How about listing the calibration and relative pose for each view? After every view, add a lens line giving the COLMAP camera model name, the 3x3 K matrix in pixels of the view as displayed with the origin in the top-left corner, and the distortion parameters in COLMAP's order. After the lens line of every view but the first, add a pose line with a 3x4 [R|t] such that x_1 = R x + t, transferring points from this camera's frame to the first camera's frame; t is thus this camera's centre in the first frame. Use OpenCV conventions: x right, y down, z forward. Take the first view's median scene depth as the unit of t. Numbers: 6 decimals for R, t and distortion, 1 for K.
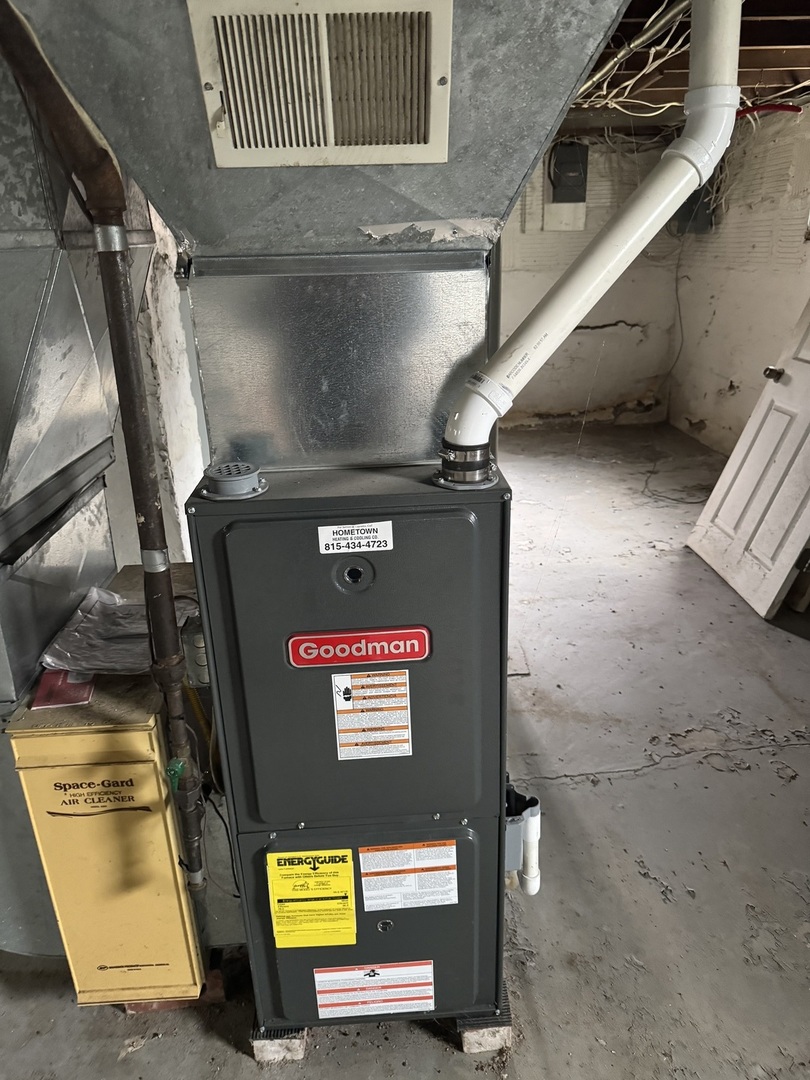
lens RADIAL K [[765.1, 0, 408.4], [0, 765.1, 542.0], [0, 0, 1]] dist [0.041474, -0.051376]
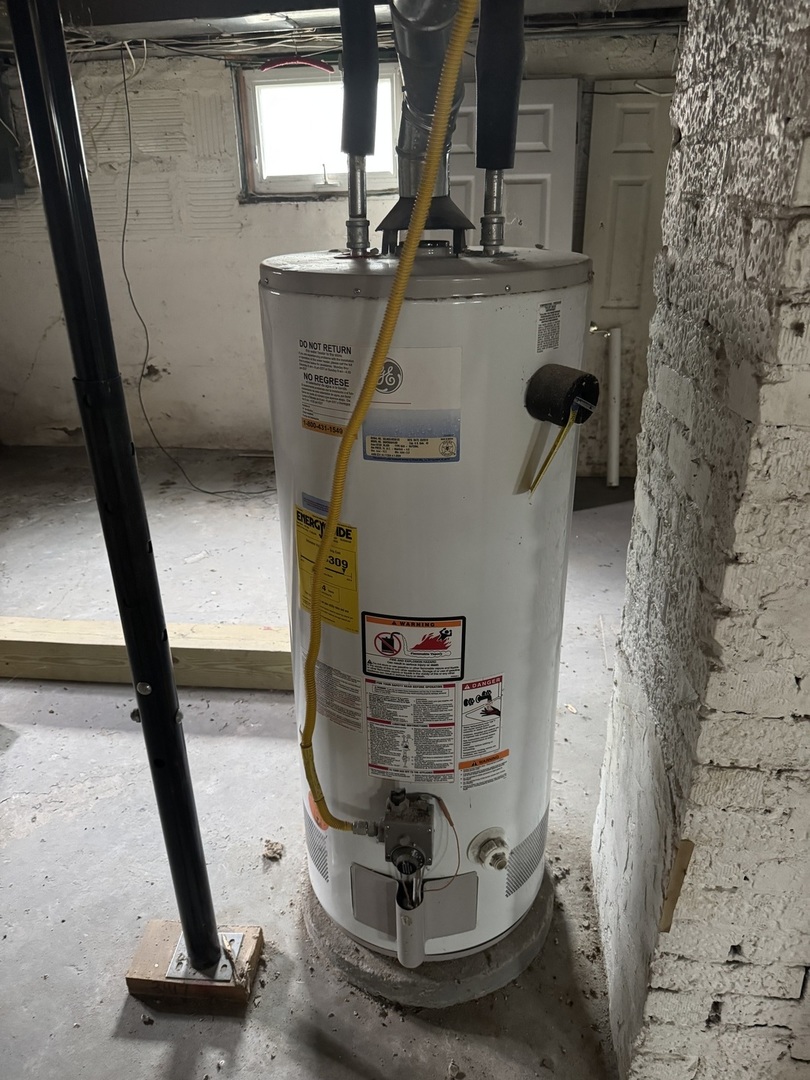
lens RADIAL K [[765.1, 0, 404.8], [0, 765.1, 533.2], [0, 0, 1]] dist [0.041474, -0.051376]
pose [[0.175498, -0.368293, 0.912996, -0.446704], [0.368374, 0.884586, 0.286023, -0.199180], [-0.912963, 0.286127, 0.290912, 0.571978]]
